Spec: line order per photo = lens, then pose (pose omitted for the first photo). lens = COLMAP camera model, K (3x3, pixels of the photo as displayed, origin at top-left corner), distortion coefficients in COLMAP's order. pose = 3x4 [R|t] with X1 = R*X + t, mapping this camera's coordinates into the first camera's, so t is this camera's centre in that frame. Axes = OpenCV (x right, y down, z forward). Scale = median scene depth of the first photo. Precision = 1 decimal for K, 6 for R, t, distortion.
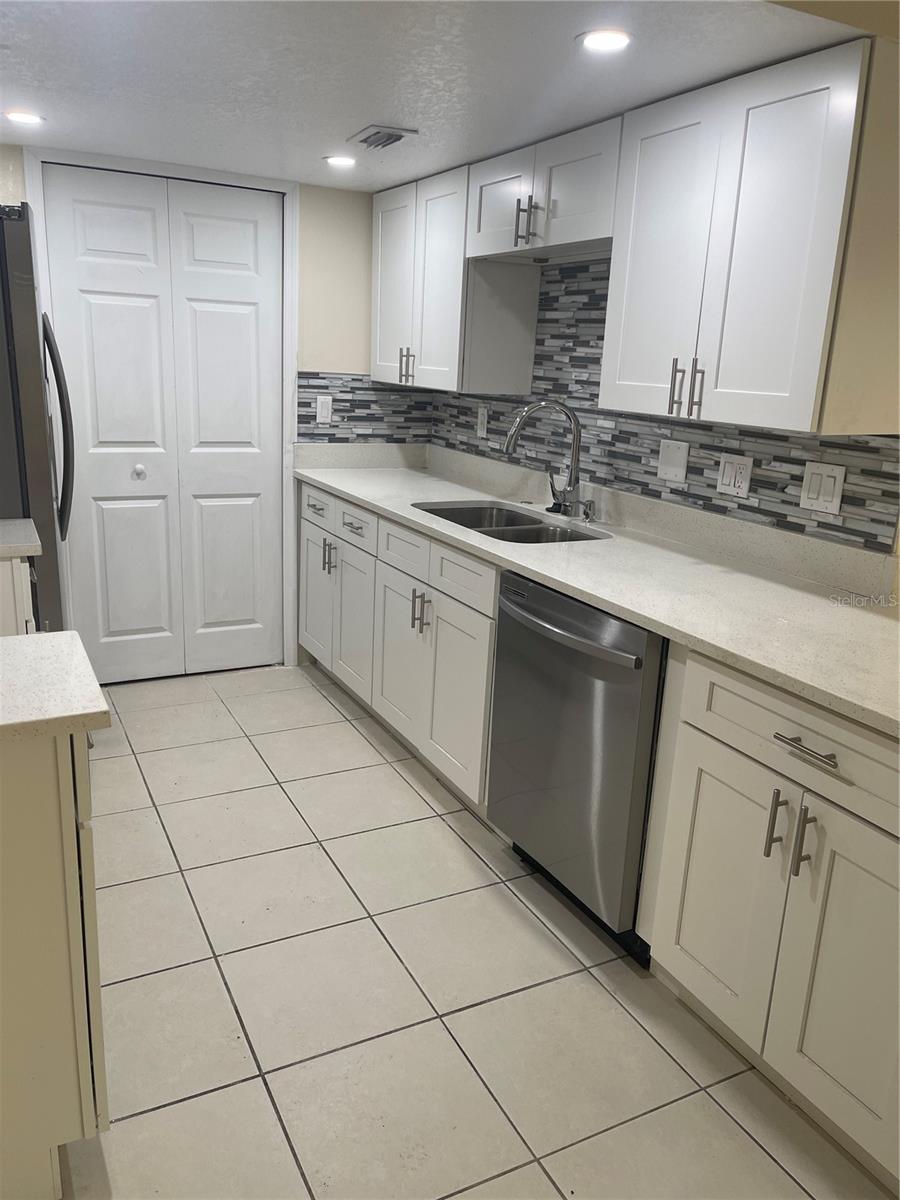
lens RADIAL K [[903.5, 0, 454.9], [0, 903.5, 599.9], [0, 0, 1]] dist [0.001998, -0.001354]
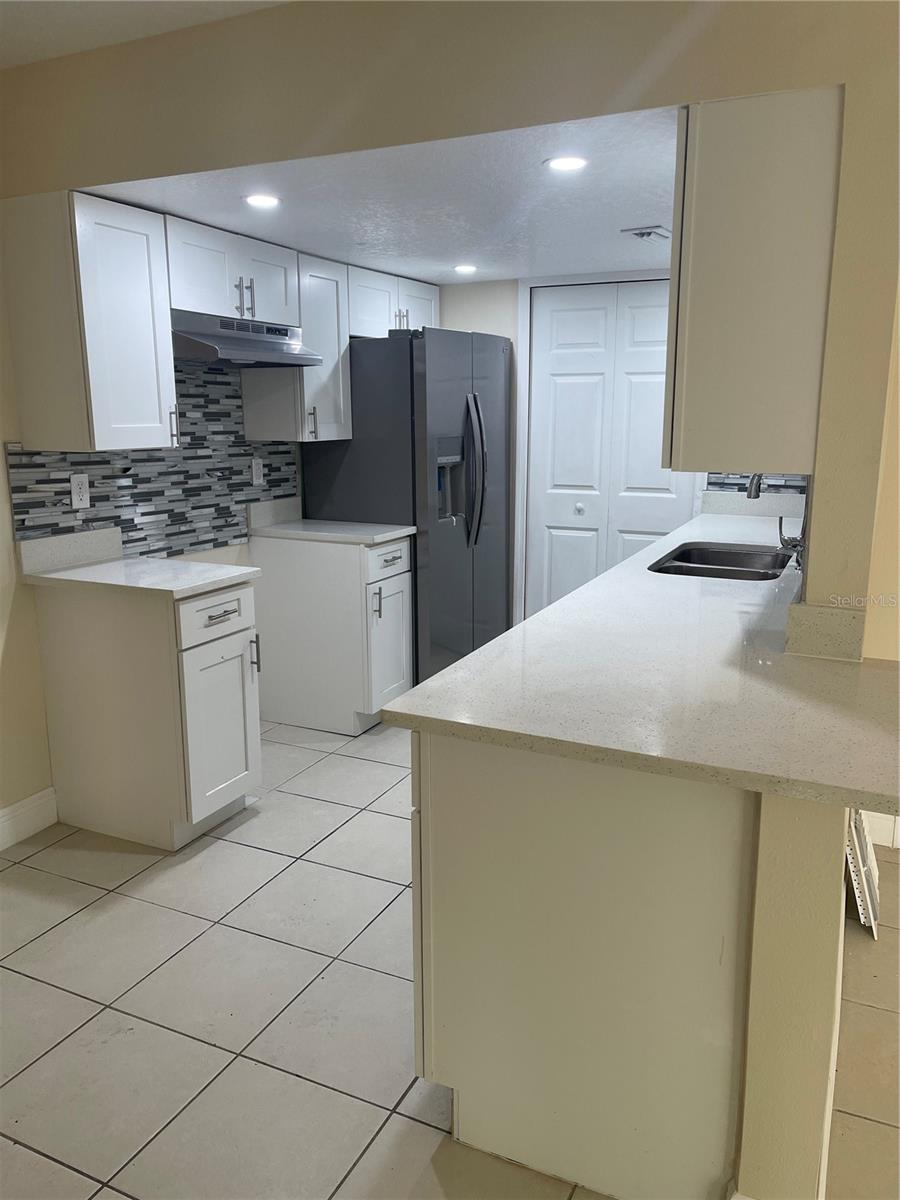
lens RADIAL K [[903.5, 0, 454.7], [0, 903.5, 598.5], [0, 0, 1]] dist [0.001998, -0.001354]
pose [[0.590104, 0.111065, -0.799651, 0.586031], [-0.184509, 0.982831, 0.000349, 0.016039], [0.785960, 0.147336, 0.600465, 0.106453]]
